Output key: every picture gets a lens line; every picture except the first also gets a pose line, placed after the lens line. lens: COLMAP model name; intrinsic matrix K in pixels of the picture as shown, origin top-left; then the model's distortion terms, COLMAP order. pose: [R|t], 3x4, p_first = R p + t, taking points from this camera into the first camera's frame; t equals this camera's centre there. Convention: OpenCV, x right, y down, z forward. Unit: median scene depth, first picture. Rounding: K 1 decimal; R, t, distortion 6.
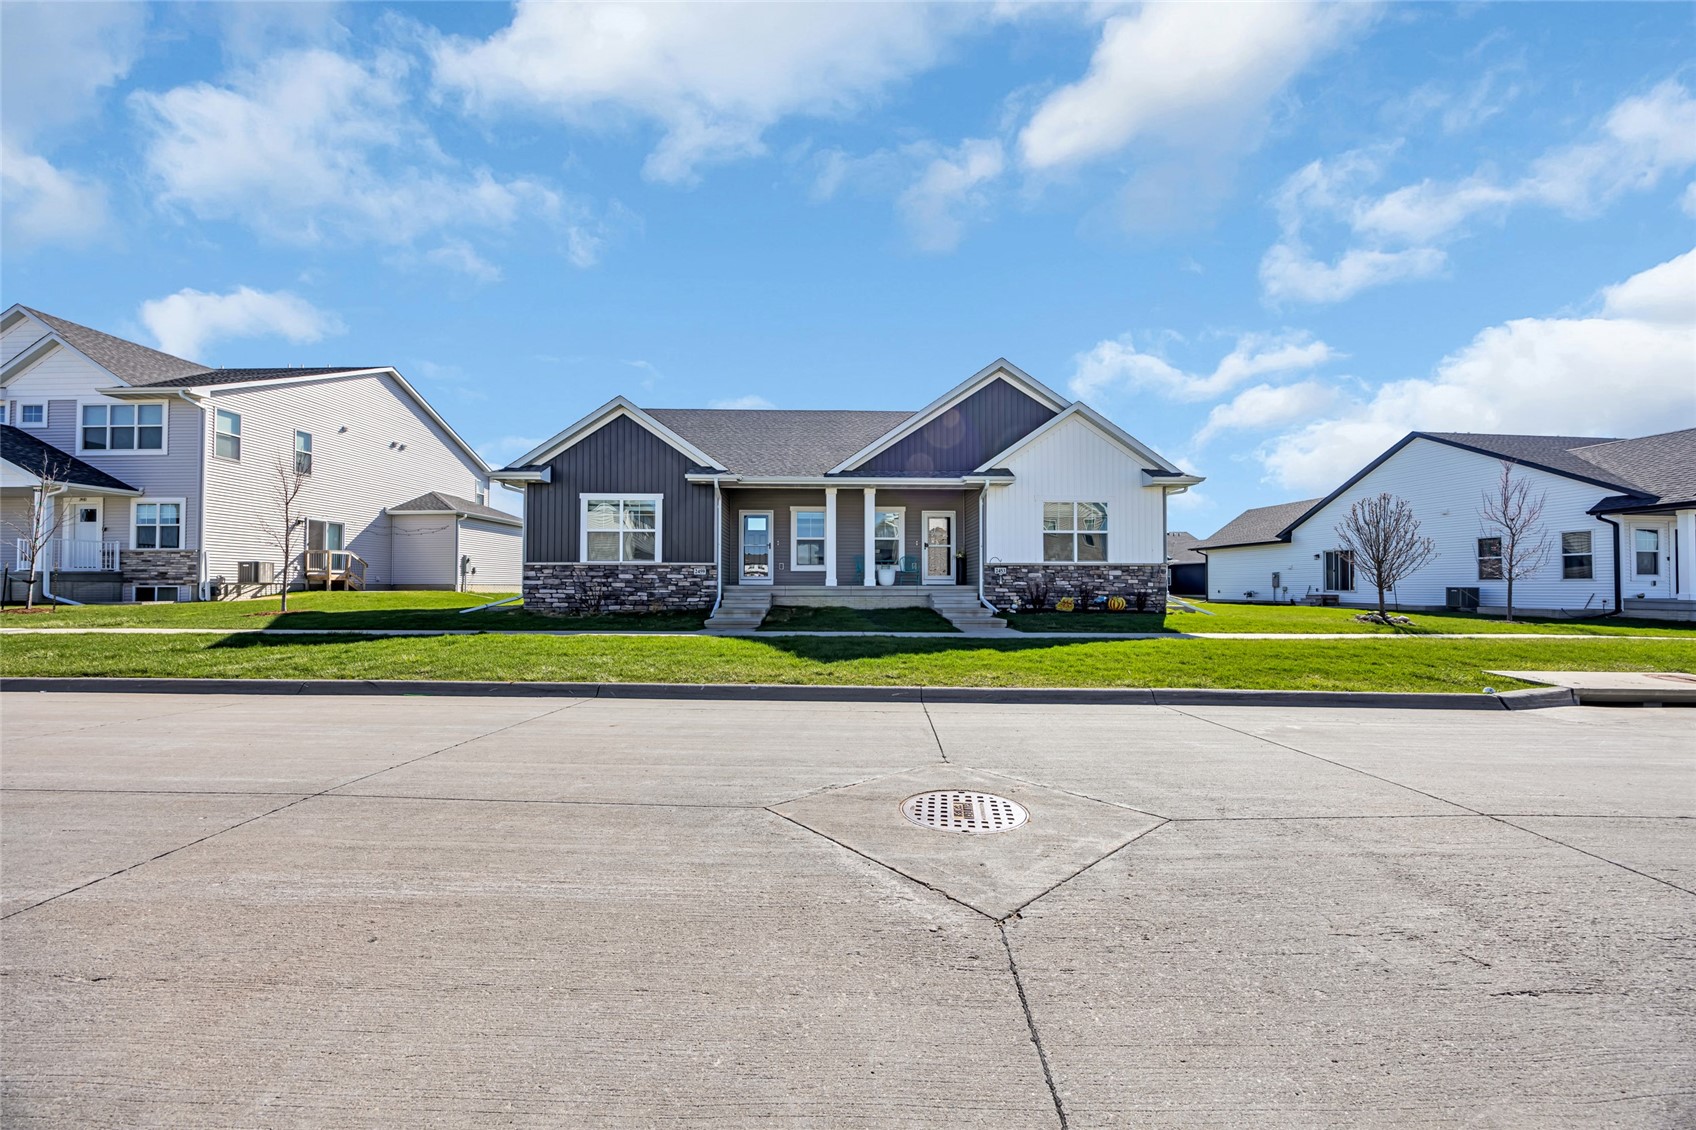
lens RADIAL K [[644.9, 0, 849.5], [0, 644.9, 571.3], [0, 0, 1]] dist [-0.001084, 0.000030]
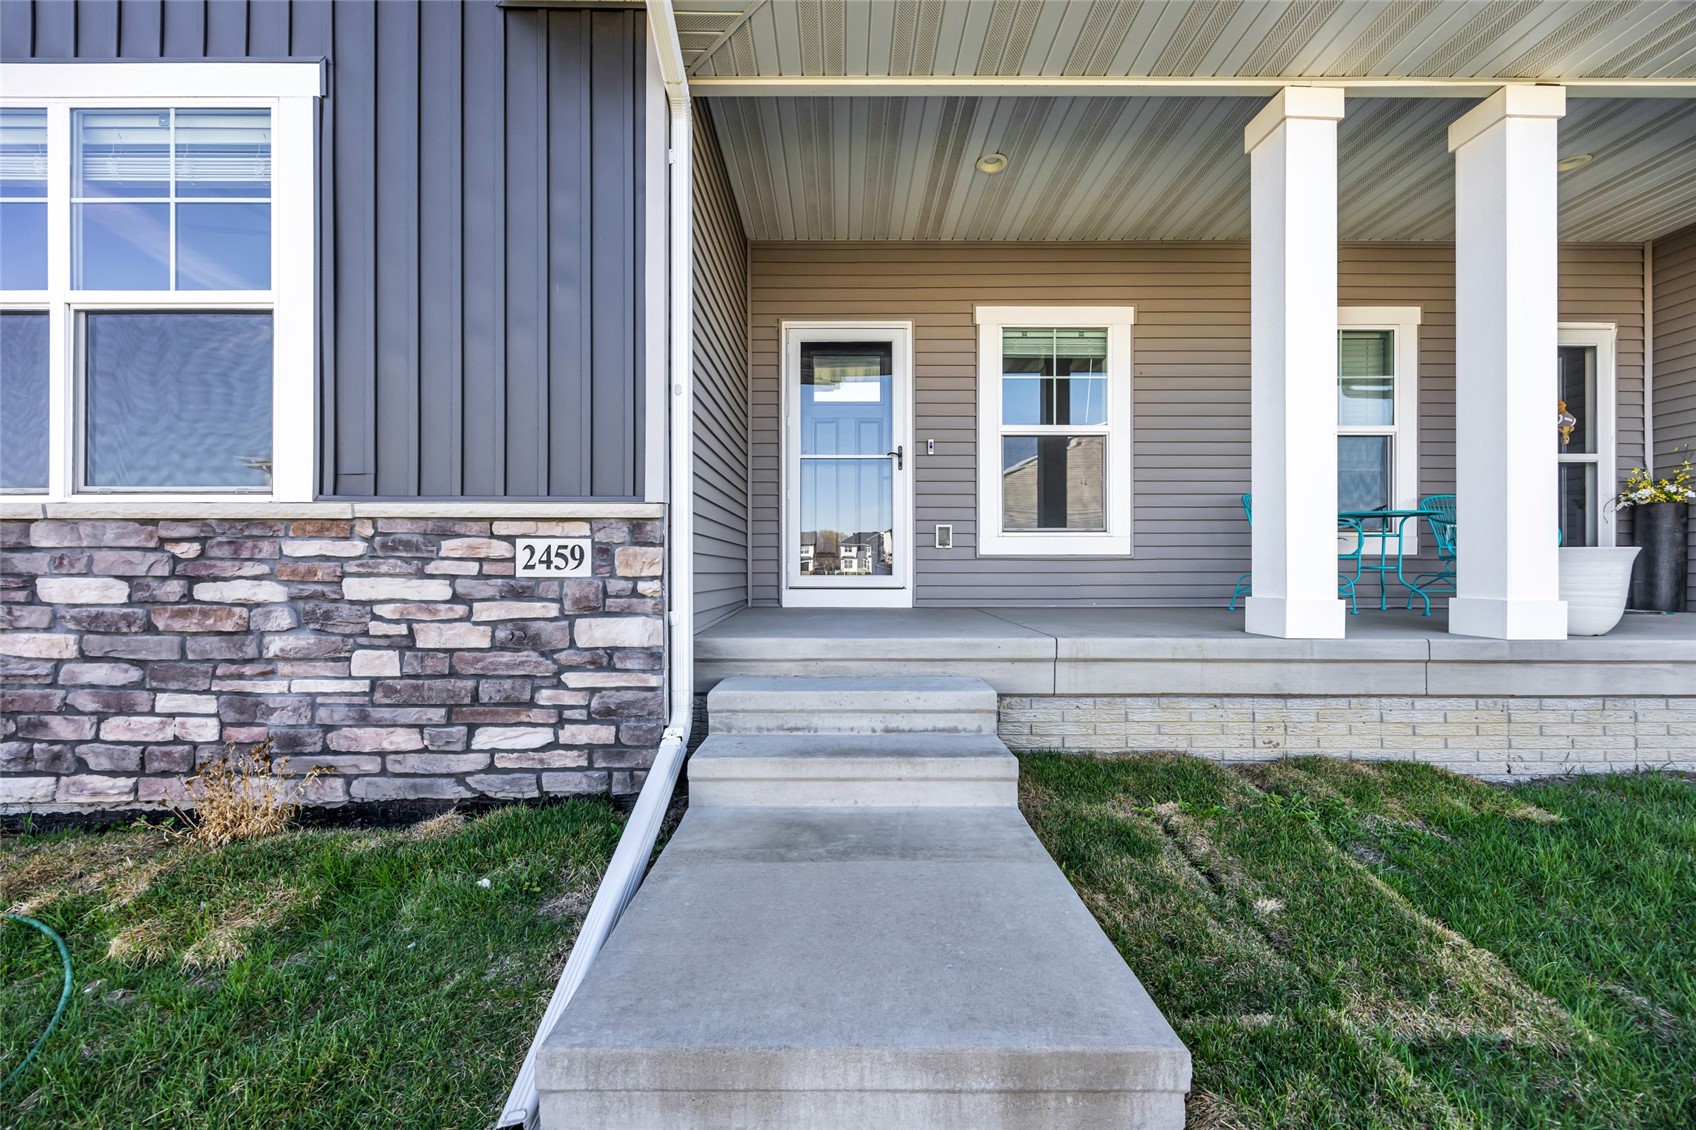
lens RADIAL K [[644.9, 0, 849.5], [0, 644.9, 571.3], [0, 0, 1]] dist [-0.001084, 0.000030]
pose [[0.999652, -0.002005, -0.026316, -0.150156], [0.002628, 0.999717, 0.023631, 0.000002], [0.026261, -0.023692, 0.999374, 0.811506]]
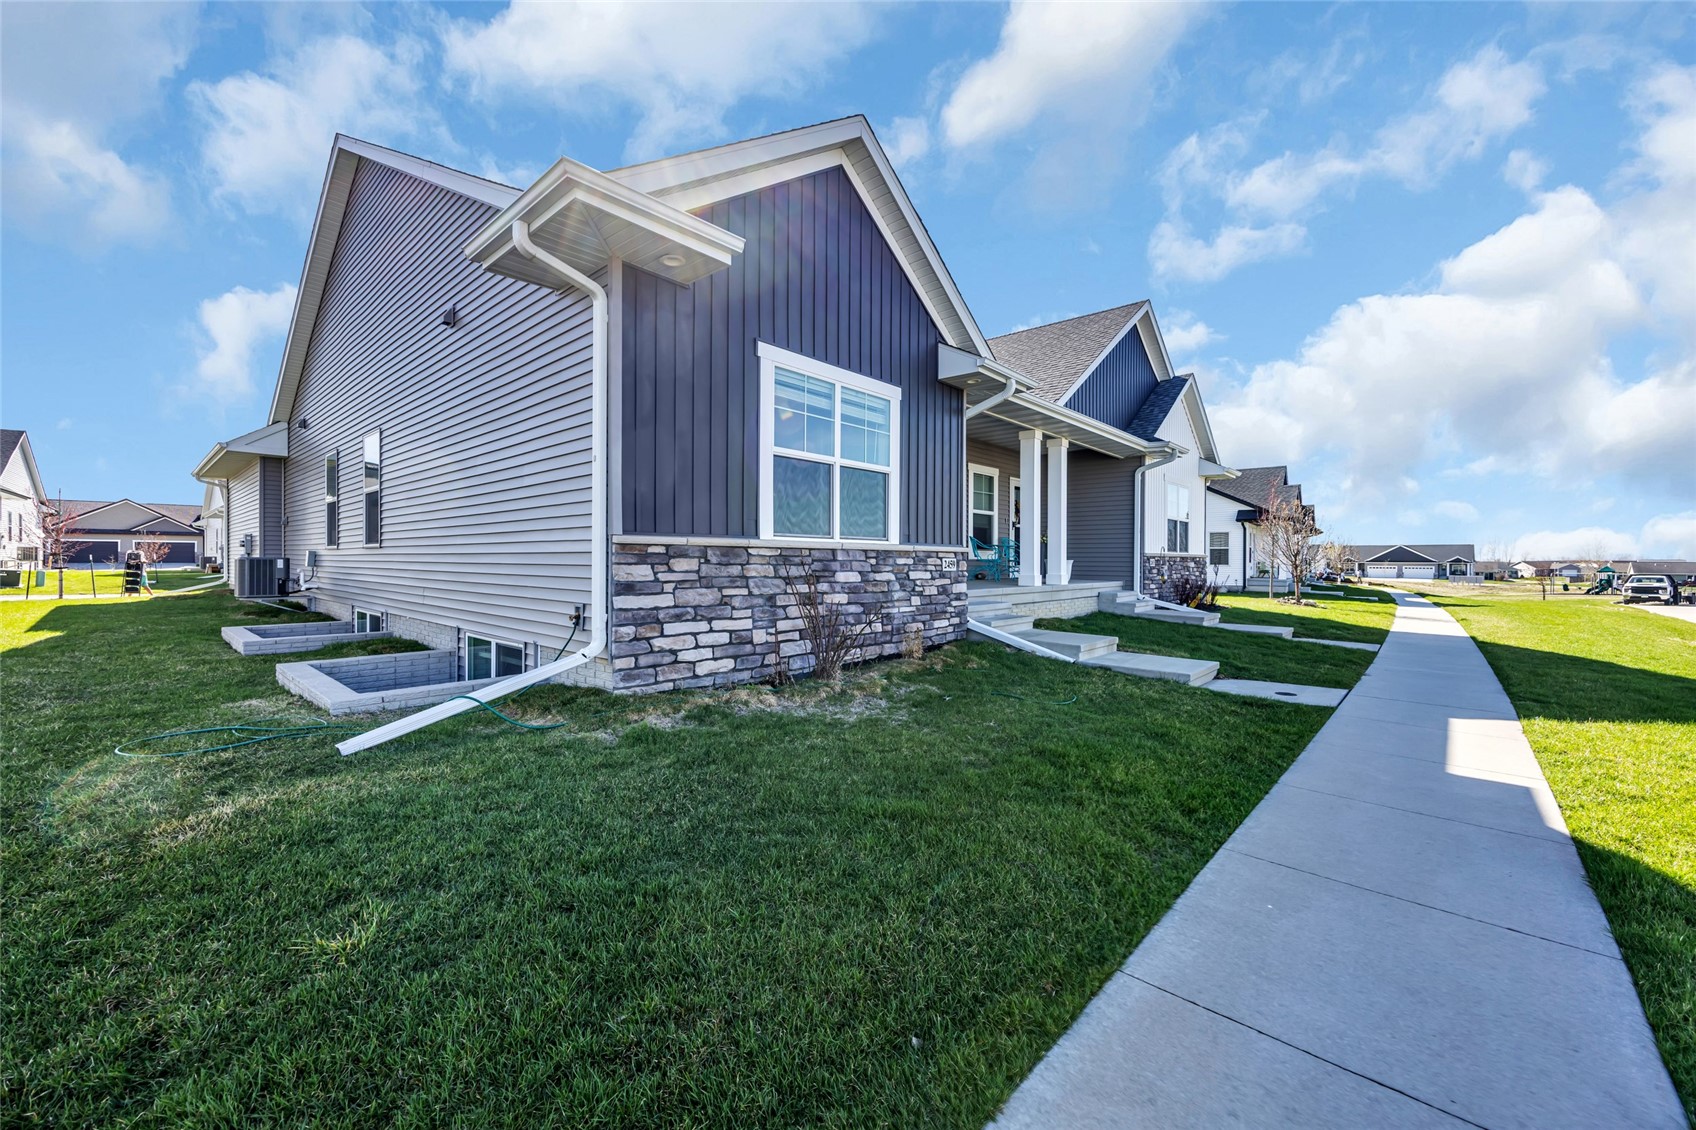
lens RADIAL K [[644.9, 0, 849.5], [0, 644.9, 571.3], [0, 0, 1]] dist [-0.001084, 0.000030]
pose [[0.695850, -0.007954, 0.718143, -0.607516], [-0.021086, 0.999281, 0.031499, -0.008141], [-0.717877, -0.037062, 0.695182, 0.687159]]
